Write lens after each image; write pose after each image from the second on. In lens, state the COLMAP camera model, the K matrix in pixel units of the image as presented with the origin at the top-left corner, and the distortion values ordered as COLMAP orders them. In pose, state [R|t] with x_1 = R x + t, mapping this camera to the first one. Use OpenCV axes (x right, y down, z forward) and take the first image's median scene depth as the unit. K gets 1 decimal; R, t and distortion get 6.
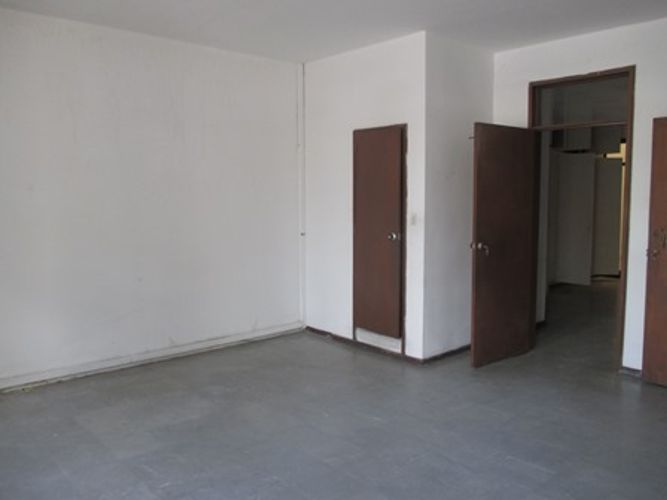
lens RADIAL K [[559.2, 0, 332.3], [0, 559.2, 245.9], [0, 0, 1]] dist [-0.012968, -0.011069]
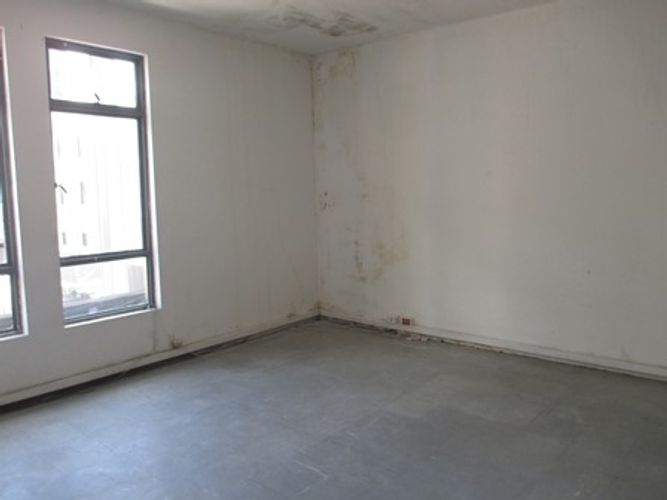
lens RADIAL K [[559.2, 0, 332.1], [0, 559.2, 248.4], [0, 0, 1]] dist [-0.012968, -0.011069]
pose [[0.149099, 0.110251, -0.982657, 0.457044], [-0.070979, 0.992394, 0.100574, -0.039413], [0.986272, 0.054753, 0.155790, 0.436143]]
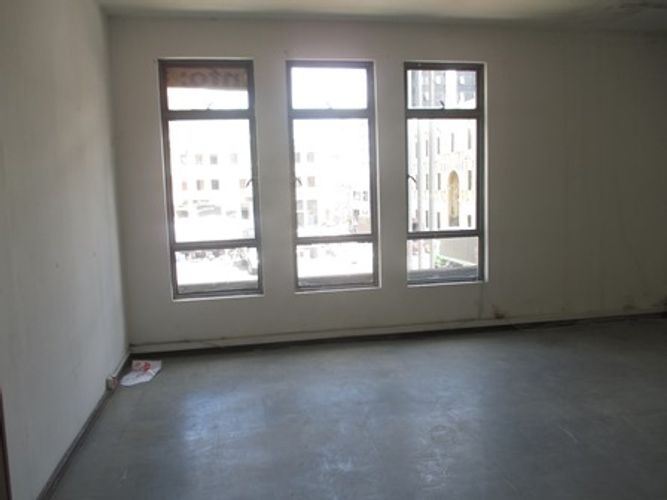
lens RADIAL K [[559.2, 0, 333.8], [0, 559.2, 249.8], [0, 0, 1]] dist [-0.012968, -0.011069]
pose [[-0.526640, 0.117323, -0.841954, 0.561471], [-0.046866, 0.984917, 0.166559, -0.051598], [0.848796, 0.127176, -0.513198, 0.592474]]
